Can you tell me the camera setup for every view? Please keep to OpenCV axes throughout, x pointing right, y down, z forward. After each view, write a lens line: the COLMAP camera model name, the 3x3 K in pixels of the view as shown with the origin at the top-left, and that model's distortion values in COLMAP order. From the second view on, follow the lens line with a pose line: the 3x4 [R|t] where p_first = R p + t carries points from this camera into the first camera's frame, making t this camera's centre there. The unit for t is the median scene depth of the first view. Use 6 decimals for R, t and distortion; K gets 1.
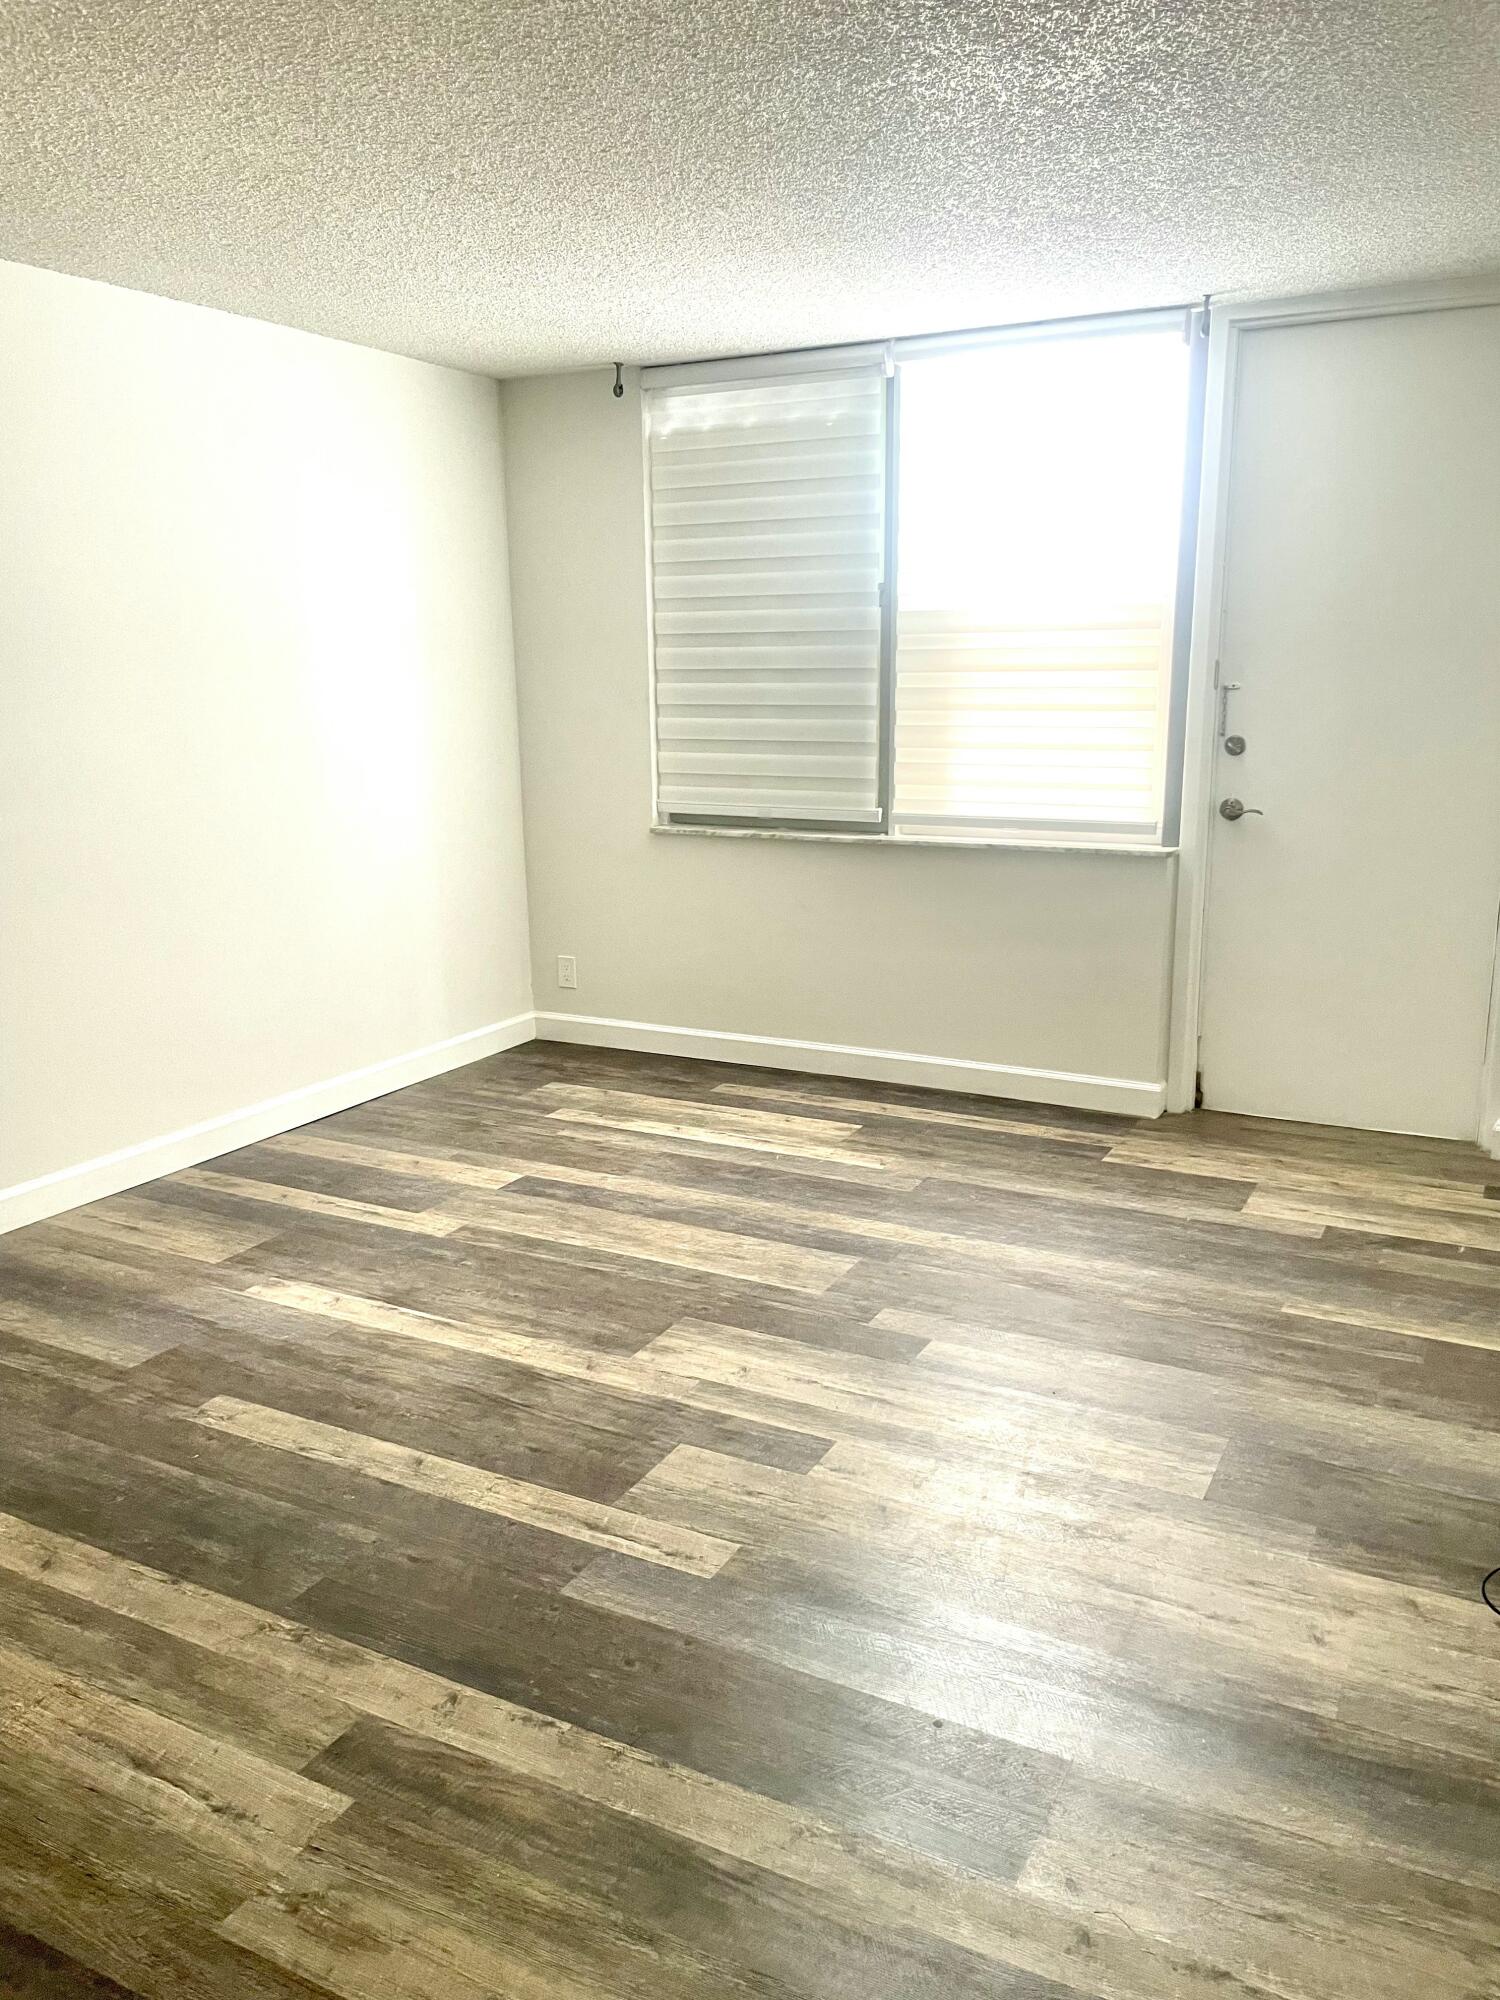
lens RADIAL K [[1515.9, 0, 750.0], [0, 1515.9, 1000.0], [0, 0, 1]] dist [0.098622, -0.133788]
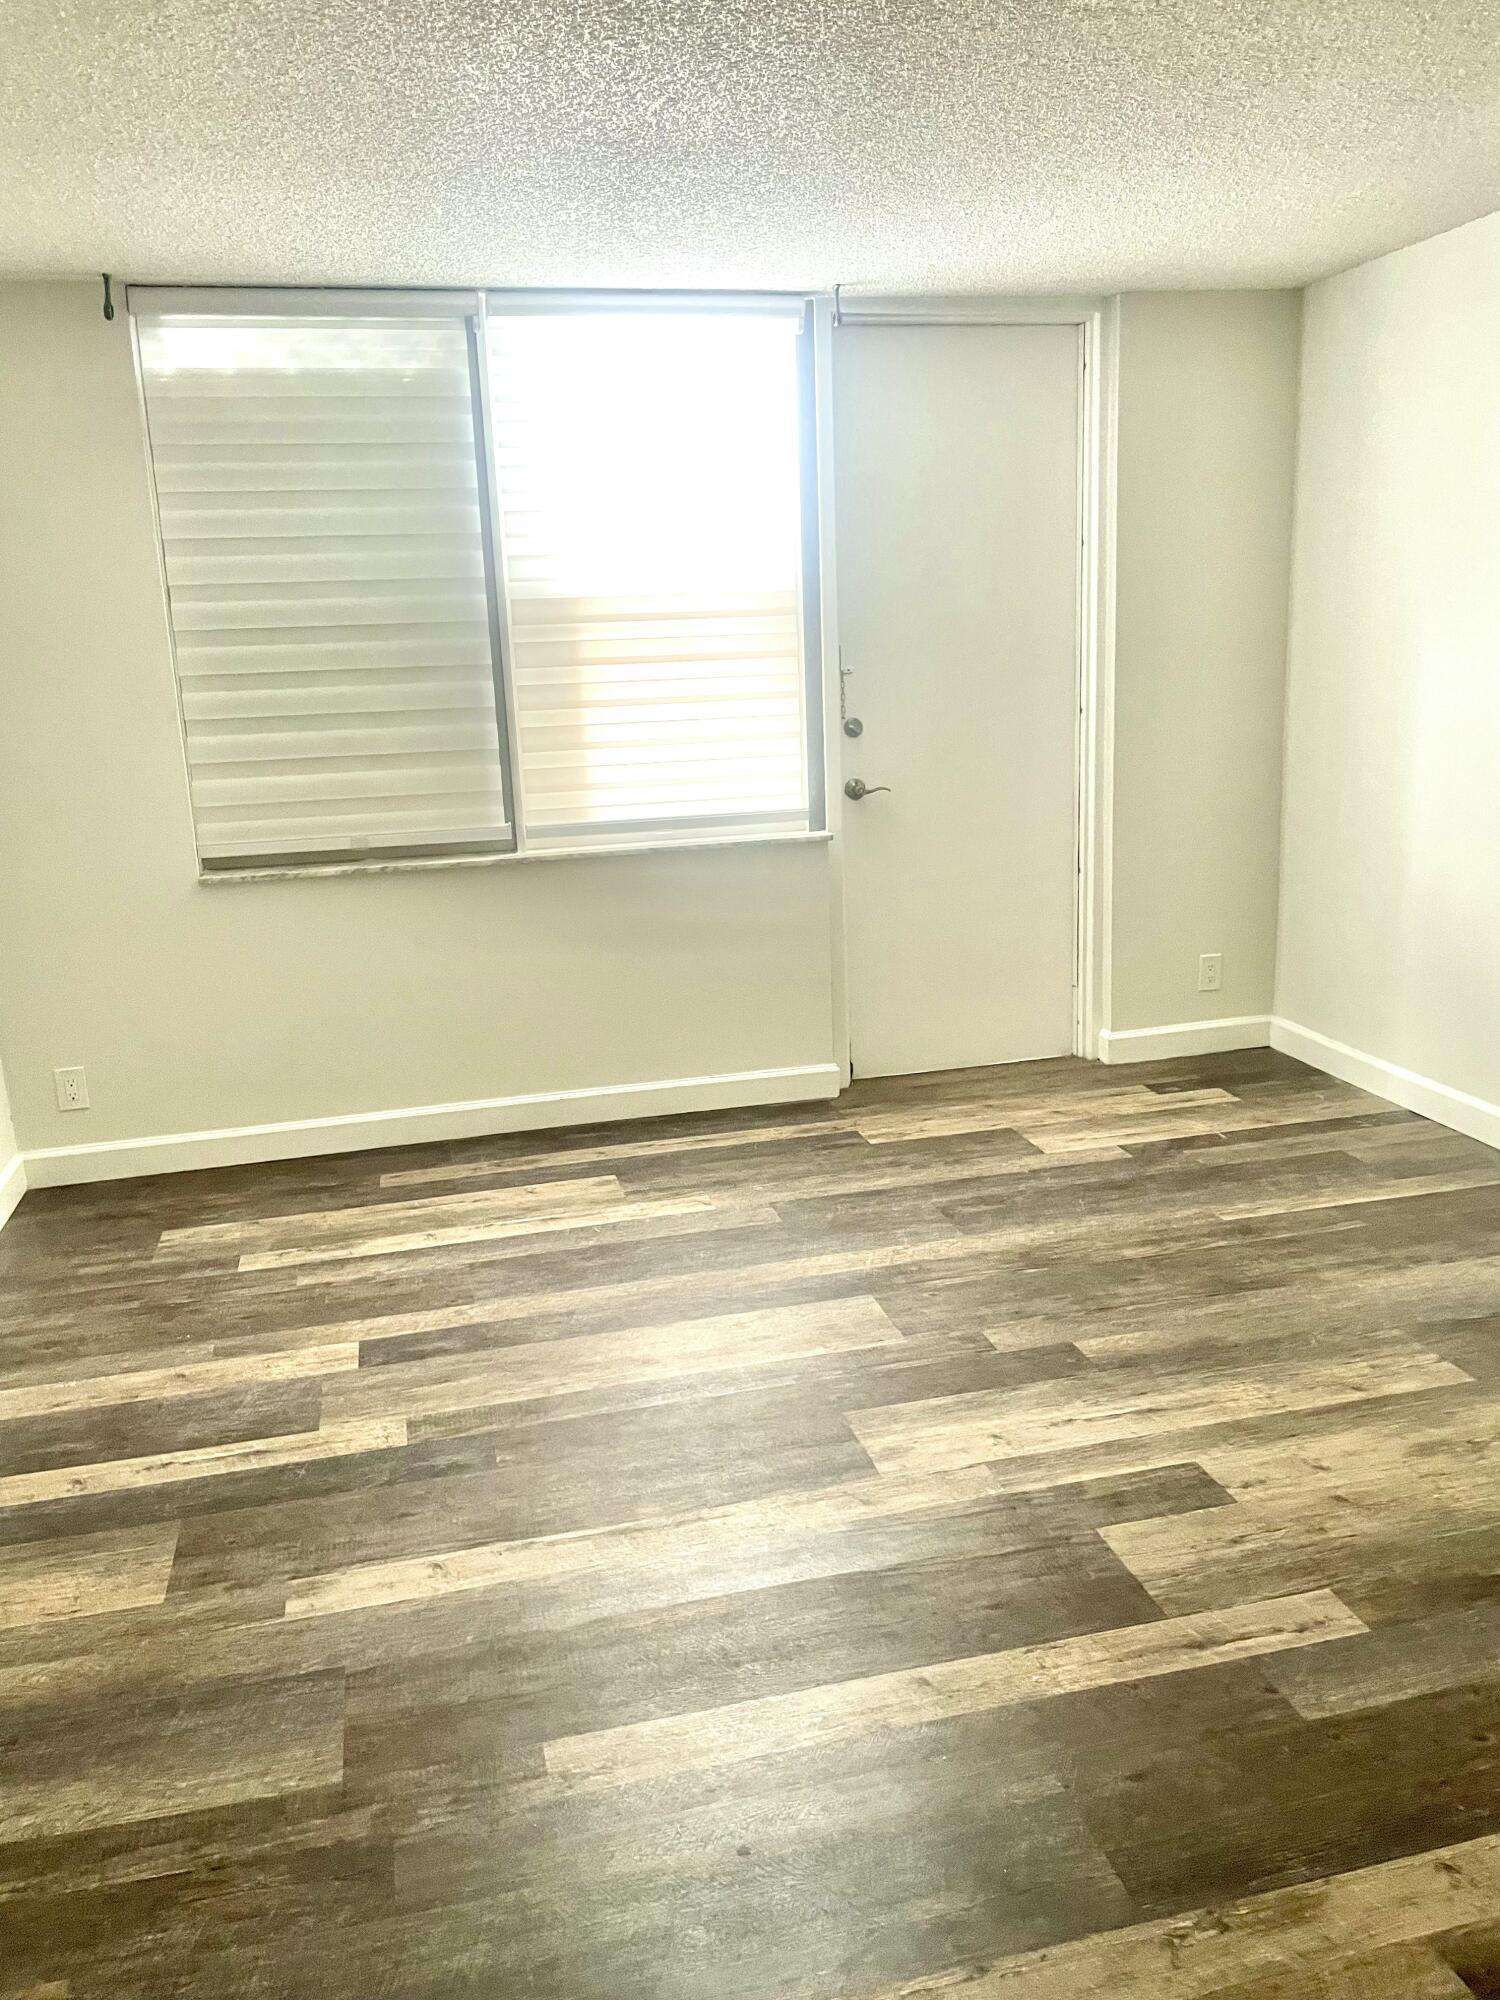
lens RADIAL K [[1515.9, 0, 750.0], [0, 1515.9, 1000.0], [0, 0, 1]] dist [0.098622, -0.133788]
pose [[0.750002, -0.171804, 0.638734, -0.424877], [0.178302, 0.982444, 0.054892, -0.053451], [-0.636951, 0.072718, 0.767467, 0.264233]]
